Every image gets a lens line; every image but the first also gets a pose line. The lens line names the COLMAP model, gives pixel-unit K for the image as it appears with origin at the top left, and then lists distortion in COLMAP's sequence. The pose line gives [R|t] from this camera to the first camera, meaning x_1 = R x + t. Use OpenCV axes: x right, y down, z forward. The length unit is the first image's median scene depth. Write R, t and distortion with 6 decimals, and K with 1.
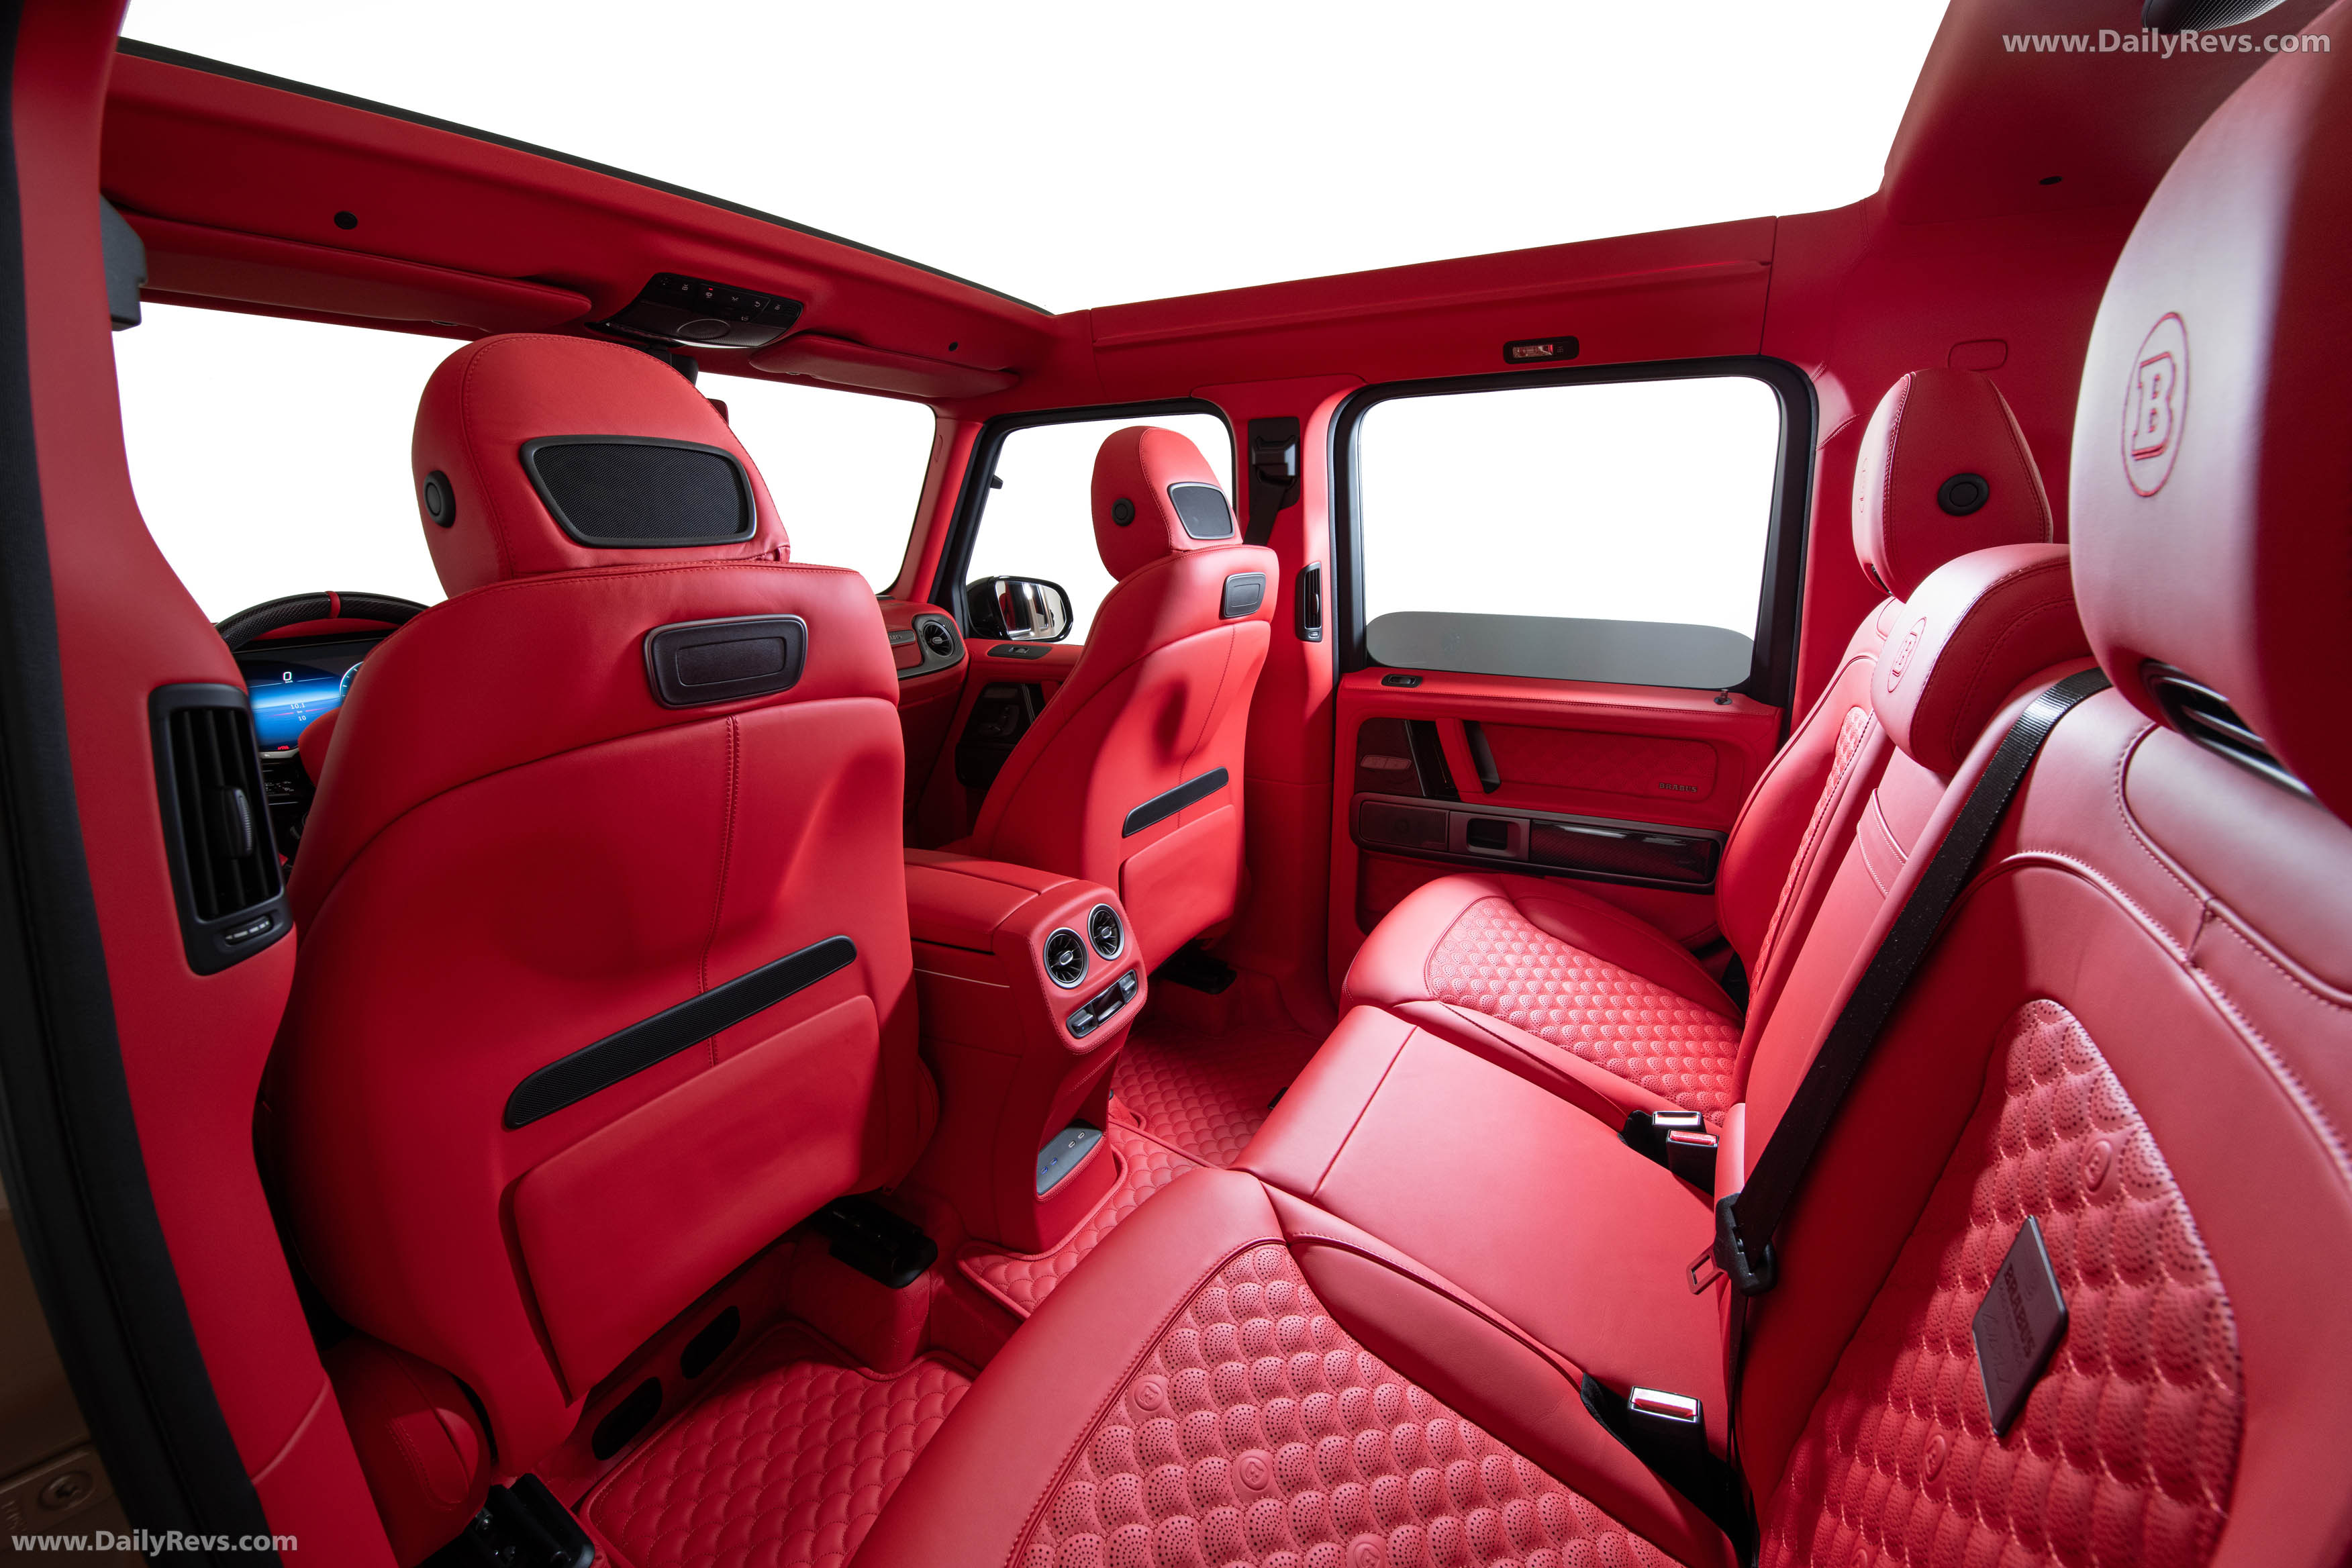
lens RADIAL K [[987.1, 0, 1176.0], [0, 987.1, 784.0], [0, 0, 1]] dist [0.002232, -0.004133]
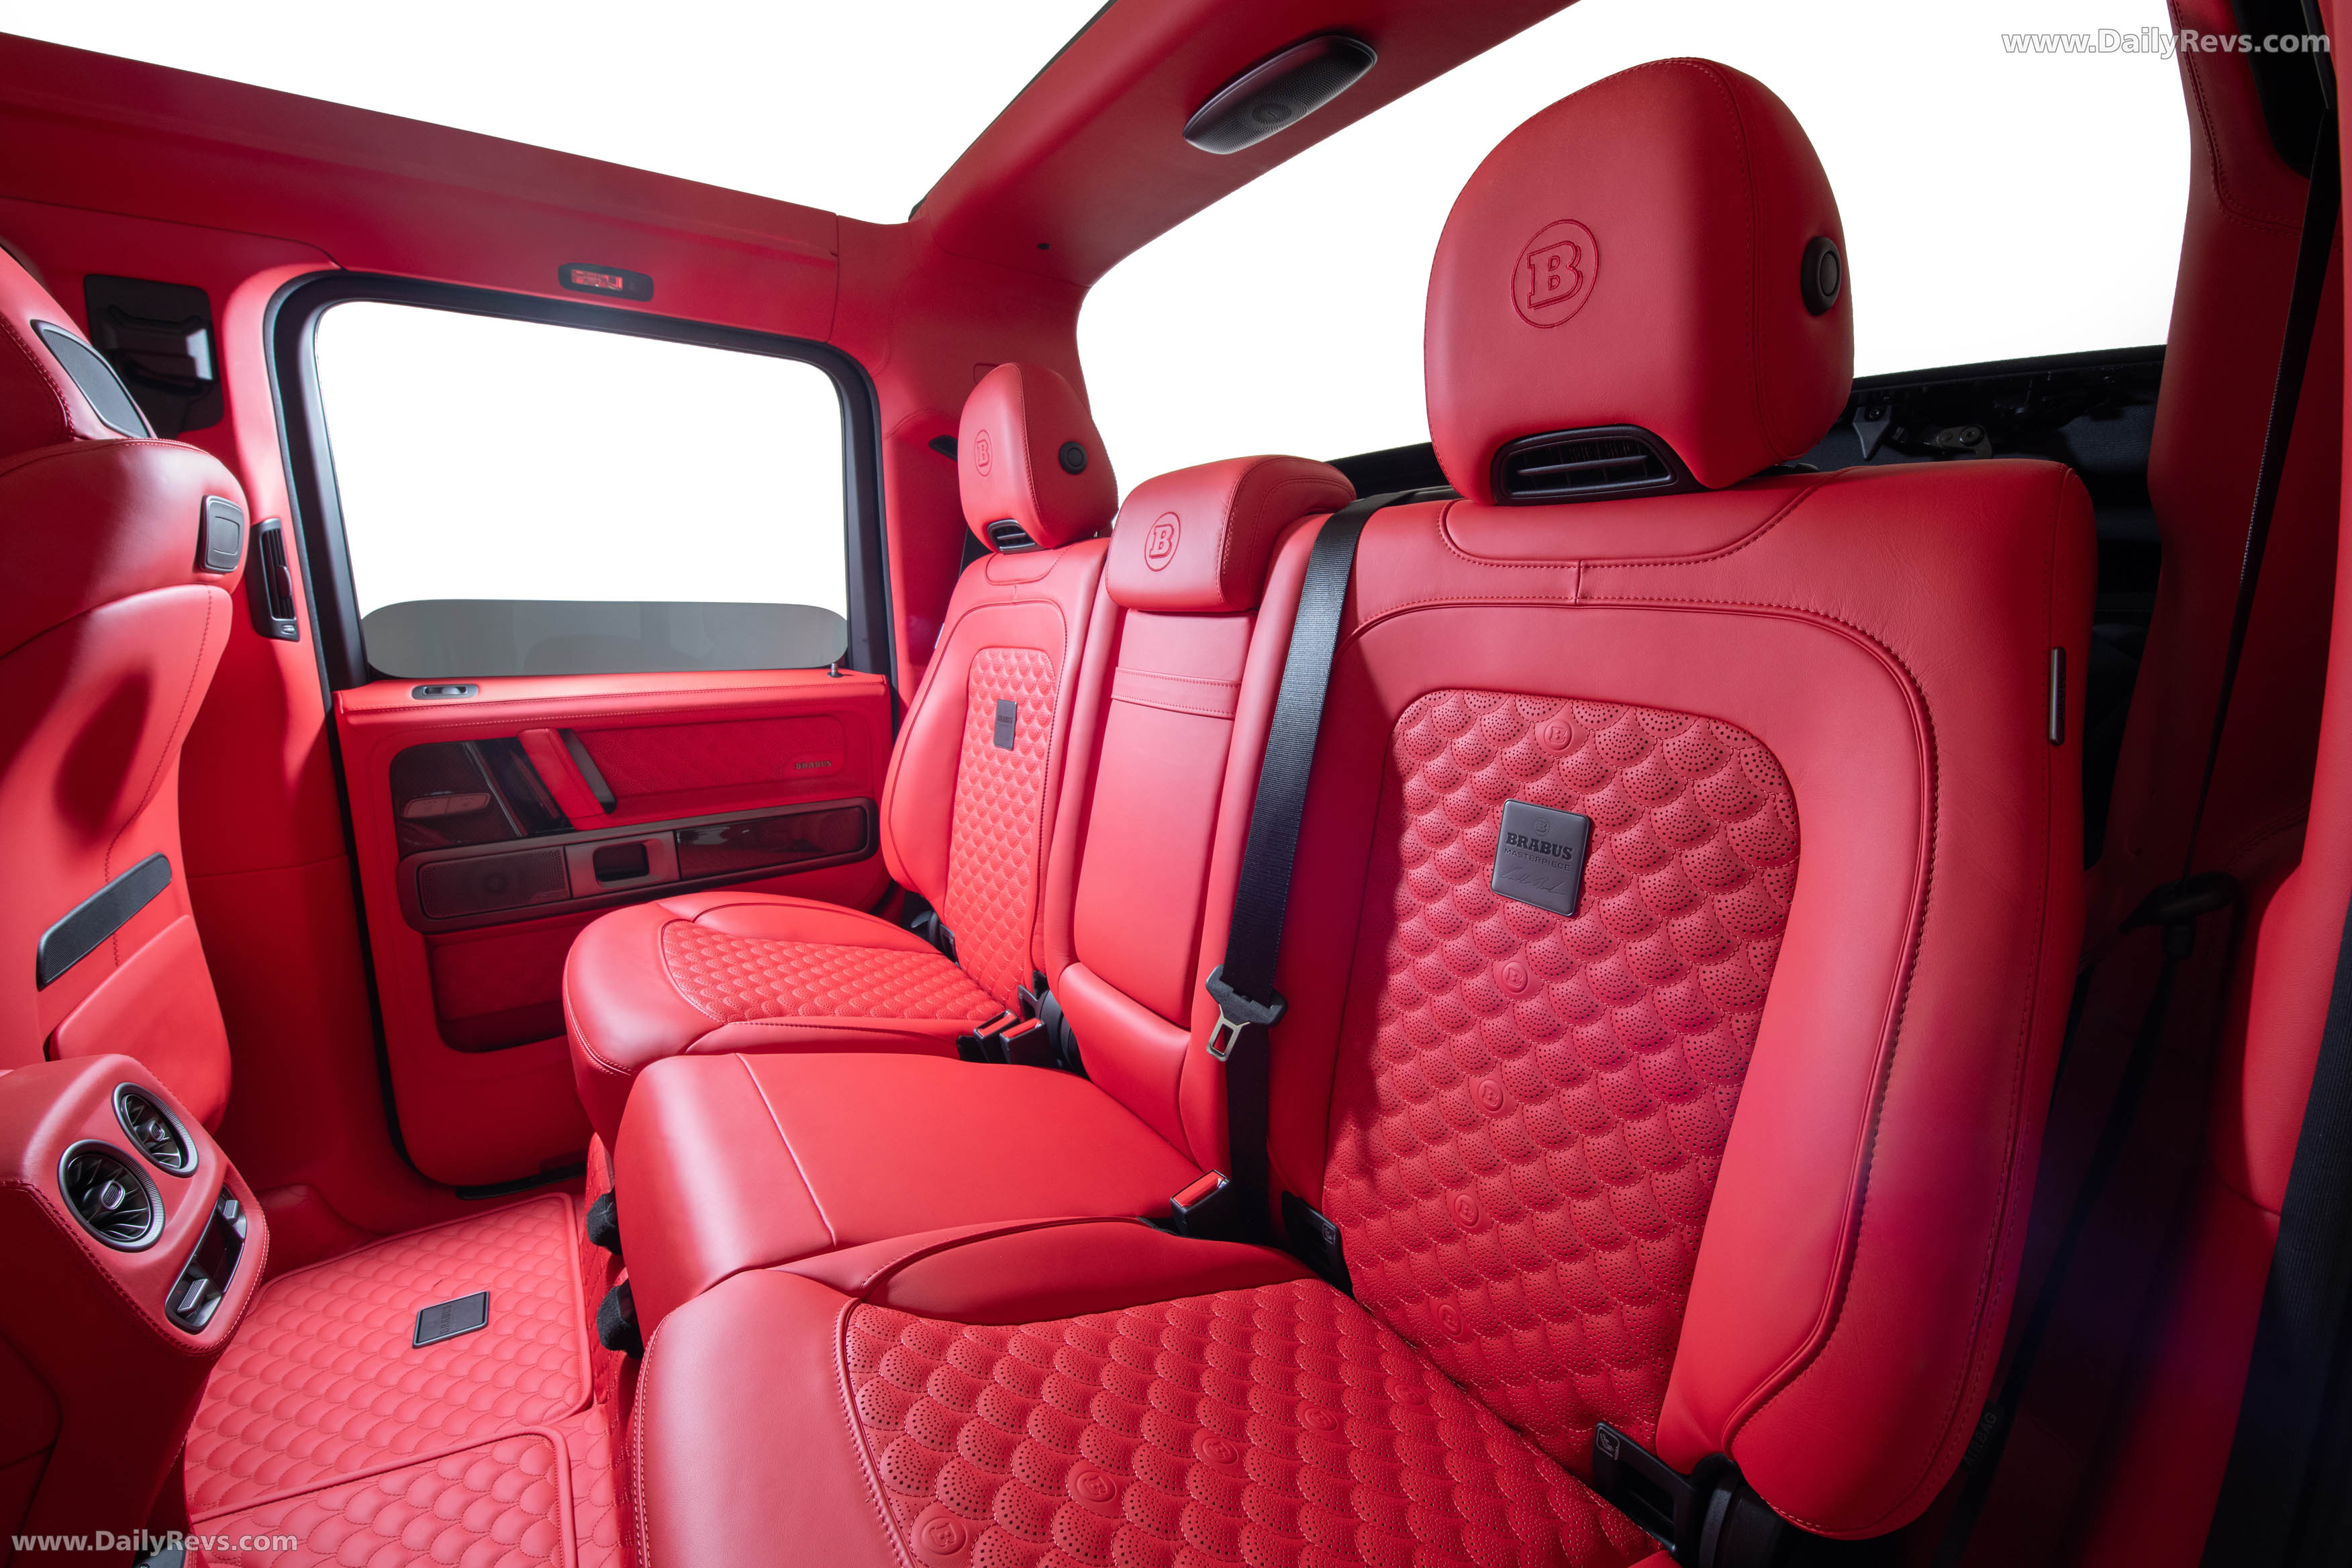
lens RADIAL K [[987.1, 0, 1176.0], [0, 987.1, 784.0], [0, 0, 1]] dist [0.002232, -0.004133]
pose [[0.420998, -0.141420, 0.895969, -0.252721], [0.233183, 0.971447, 0.043765, 0.068349], [-0.876576, 0.190500, 0.441954, 0.243324]]
